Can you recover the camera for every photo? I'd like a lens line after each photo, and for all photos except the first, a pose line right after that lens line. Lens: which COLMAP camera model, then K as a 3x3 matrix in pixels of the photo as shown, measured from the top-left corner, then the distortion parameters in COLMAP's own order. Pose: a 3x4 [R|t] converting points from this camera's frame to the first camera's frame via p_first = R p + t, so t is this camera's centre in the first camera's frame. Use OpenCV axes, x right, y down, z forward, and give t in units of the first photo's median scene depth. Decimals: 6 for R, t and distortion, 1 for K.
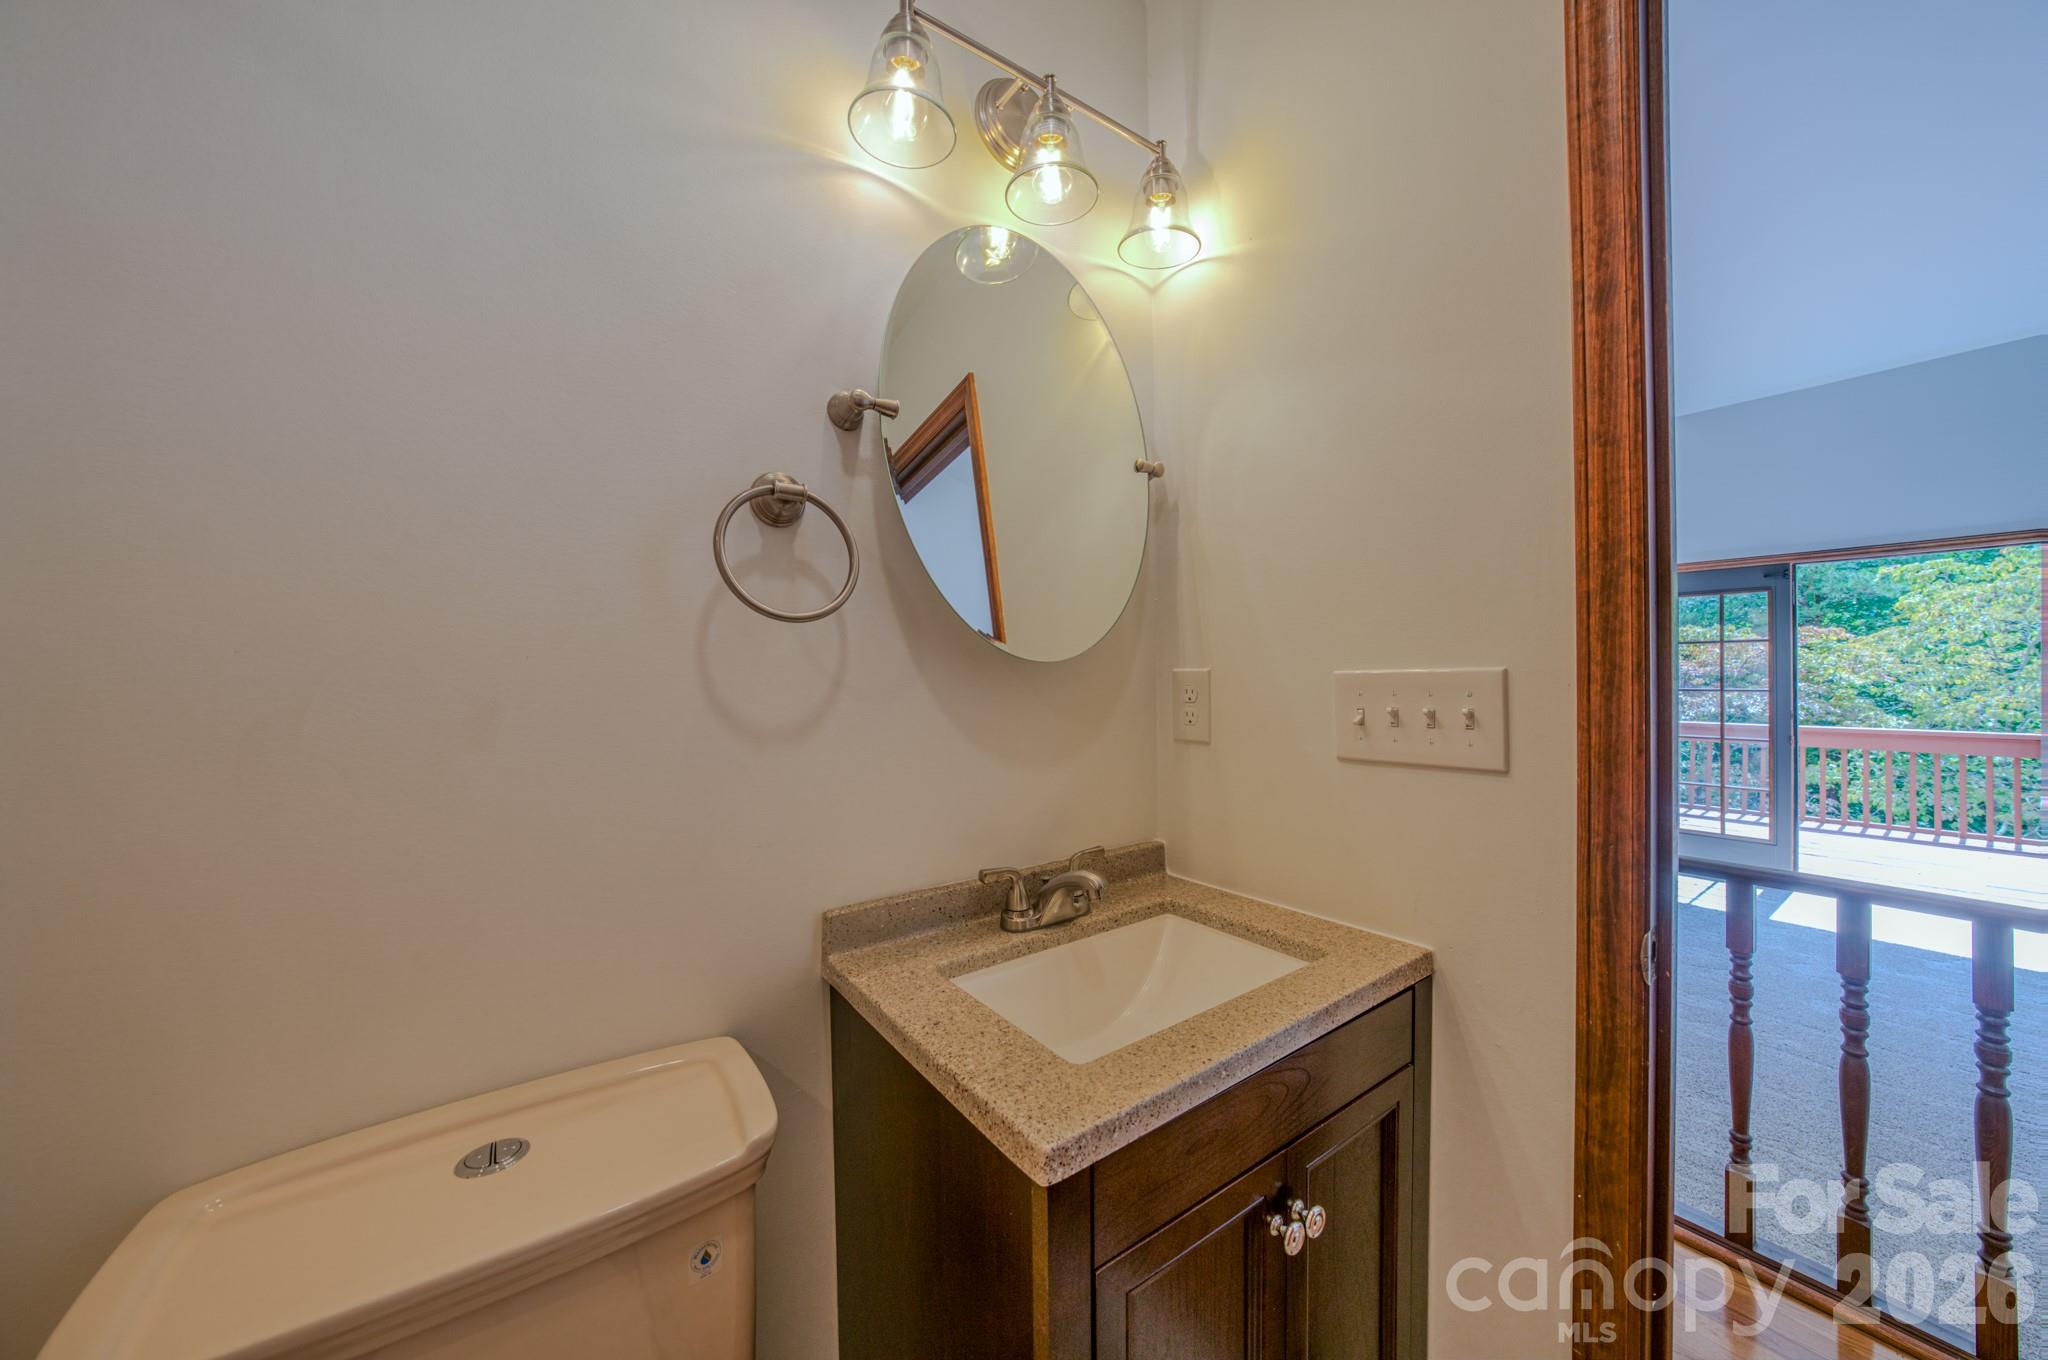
lens RADIAL K [[710.2, 0, 989.8], [0, 710.2, 687.9], [0, 0, 1]] dist [-0.023848, 0.004857]
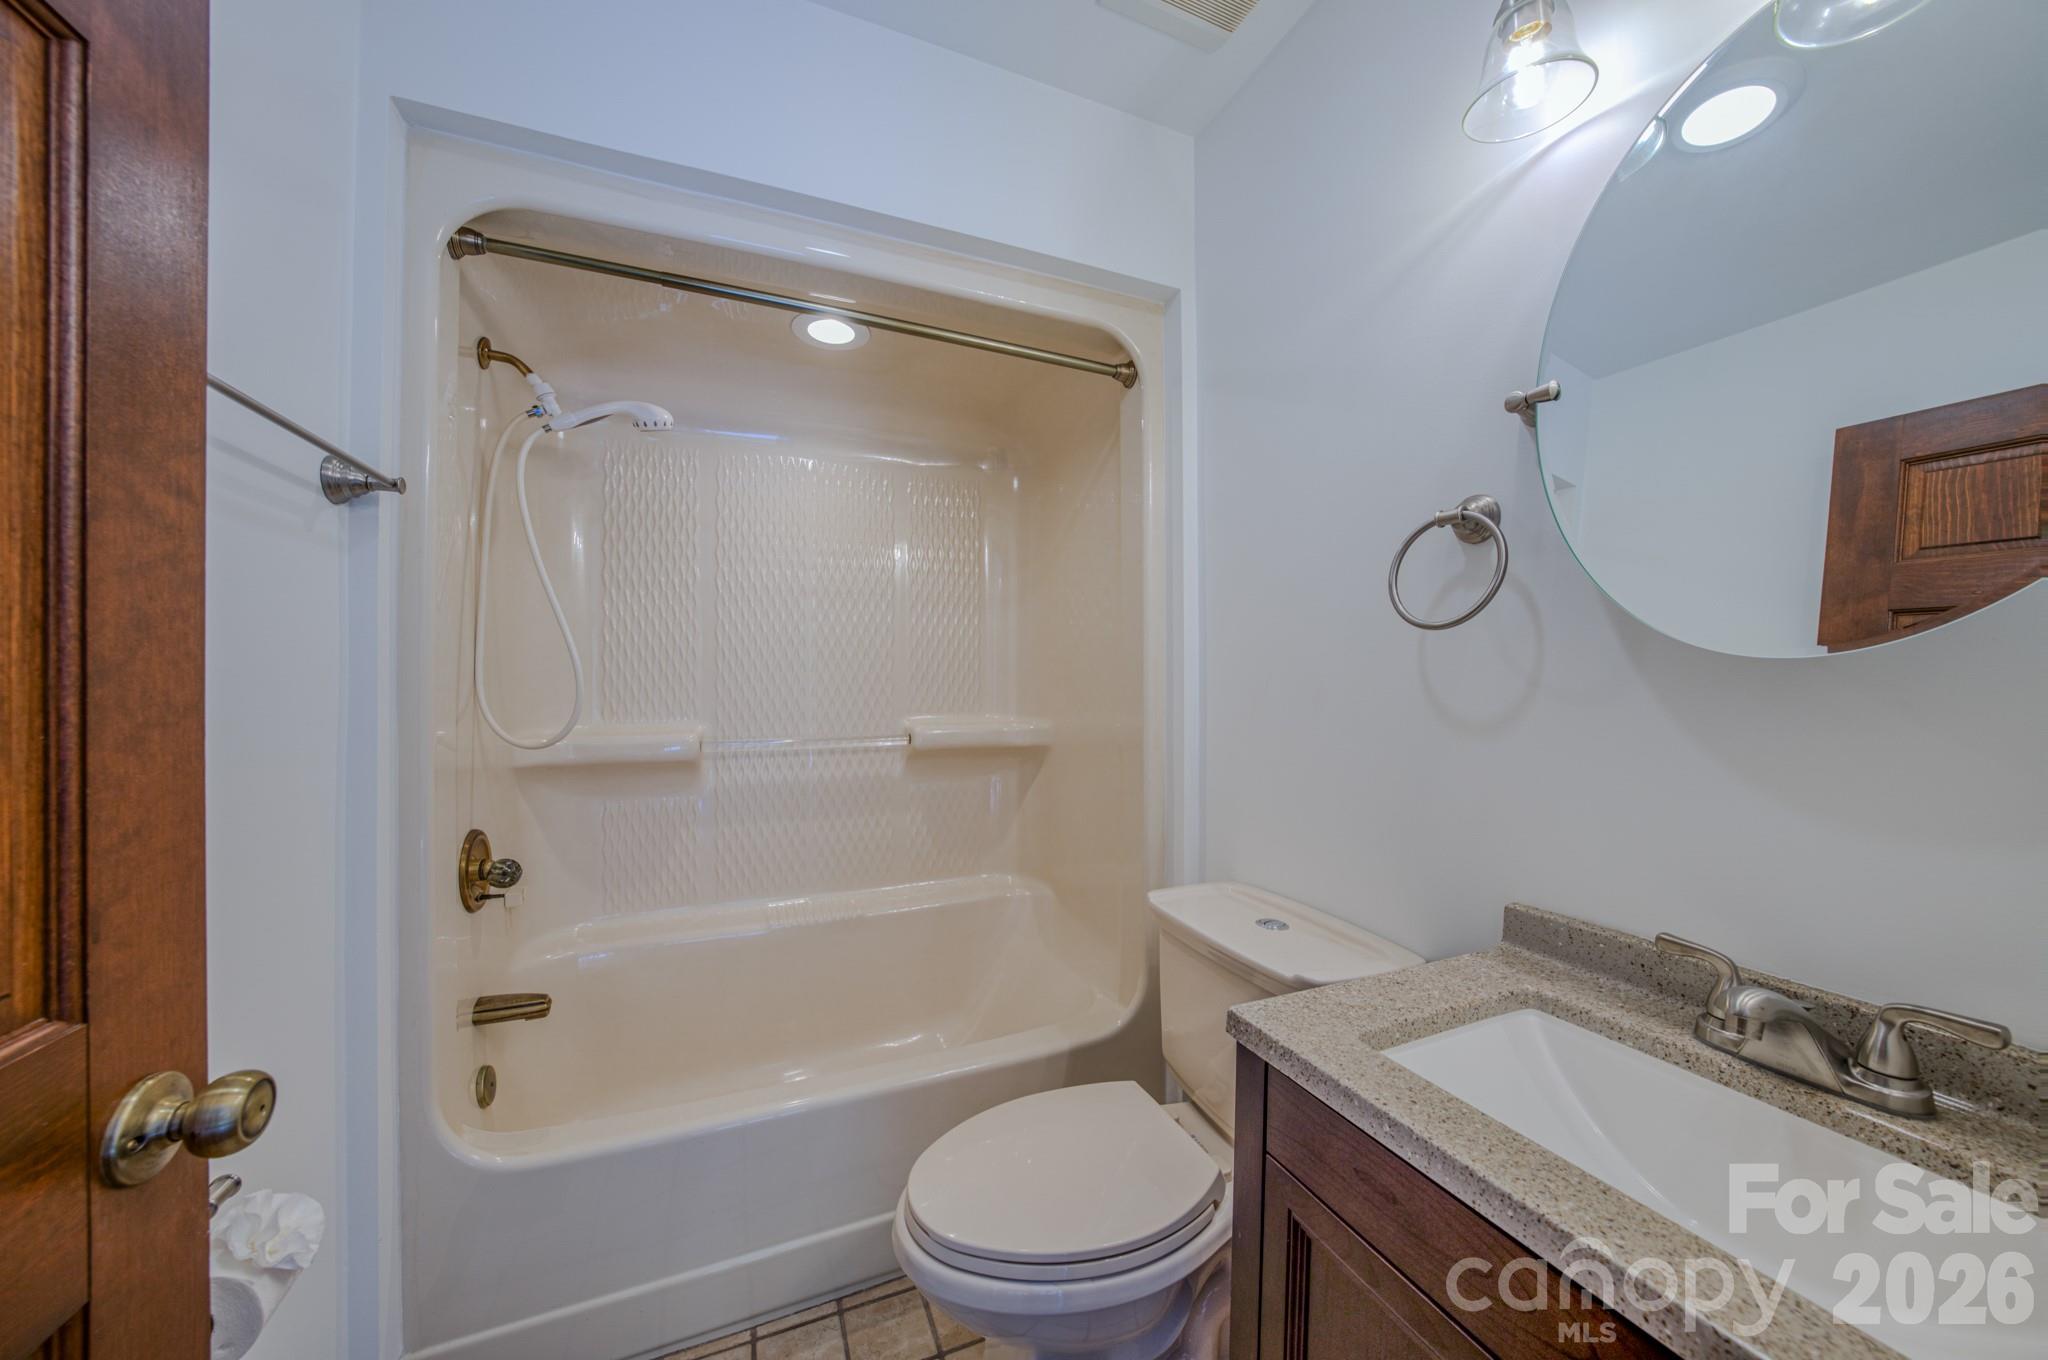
lens RADIAL K [[710.2, 0, 1030.8], [0, 710.2, 677.2], [0, 0, 1]] dist [-0.023848, 0.004857]
pose [[-0.205577, 0.021379, -0.978407, 0.900842], [-0.011063, 0.999647, 0.024168, -0.029423], [0.978578, 0.015793, -0.205267, 0.510984]]
